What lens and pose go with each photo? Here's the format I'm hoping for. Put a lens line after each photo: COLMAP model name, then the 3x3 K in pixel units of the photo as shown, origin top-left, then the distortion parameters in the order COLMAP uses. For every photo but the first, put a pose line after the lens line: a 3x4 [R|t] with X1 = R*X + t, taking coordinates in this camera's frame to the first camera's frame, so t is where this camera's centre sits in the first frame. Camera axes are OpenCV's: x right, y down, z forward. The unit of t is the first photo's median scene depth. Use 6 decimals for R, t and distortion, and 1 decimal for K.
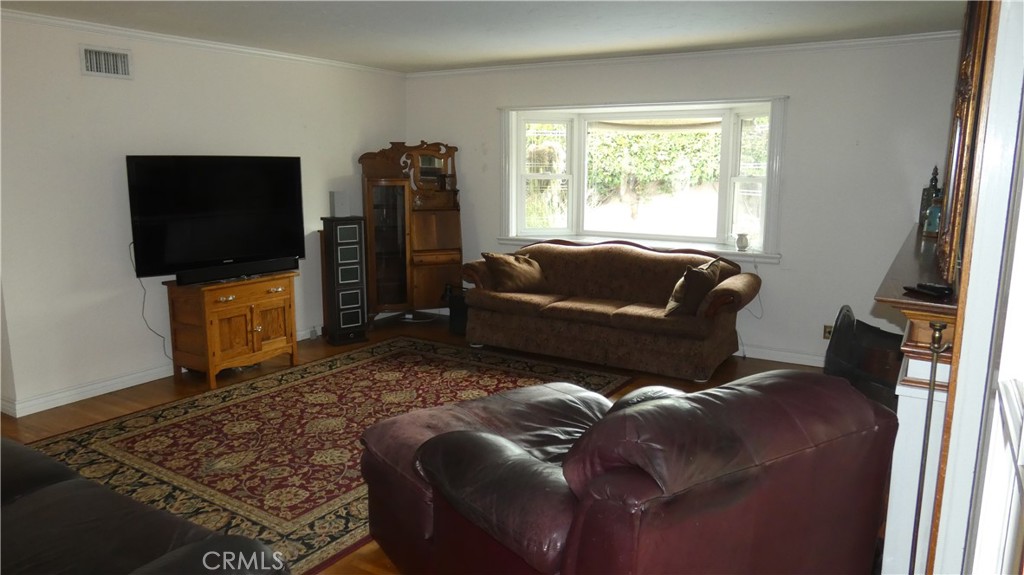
lens RADIAL K [[712.5, 0, 509.3], [0, 712.5, 291.5], [0, 0, 1]] dist [-0.018949, -0.005653]
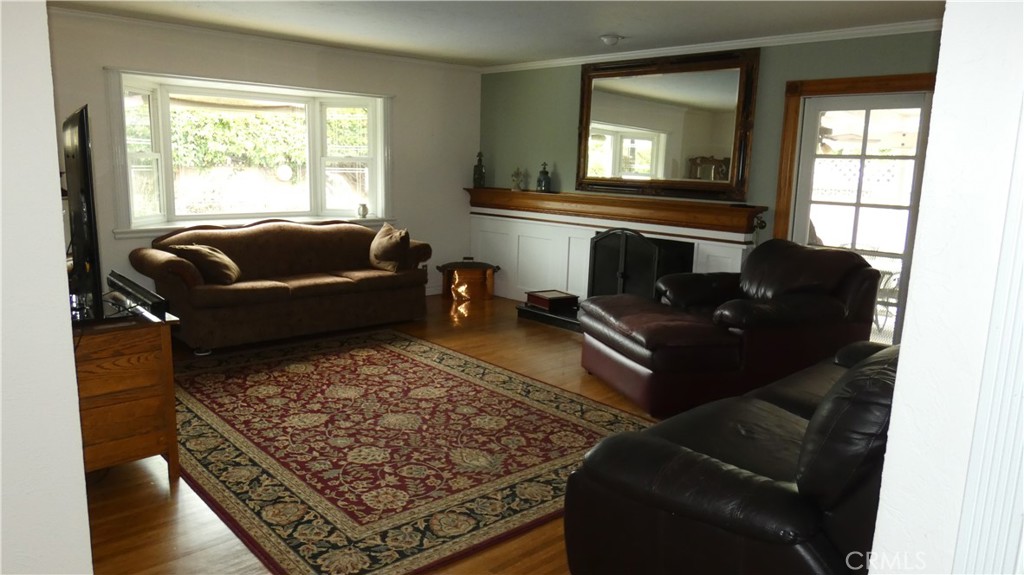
lens RADIAL K [[712.5, 0, 510.7], [0, 712.5, 284.7], [0, 0, 1]] dist [-0.018949, -0.005653]
pose [[0.267091, -0.159510, 0.950378, -1.041373], [0.147711, 0.981328, 0.123192, -0.077055], [-0.952283, 0.107478, 0.285665, 0.563642]]
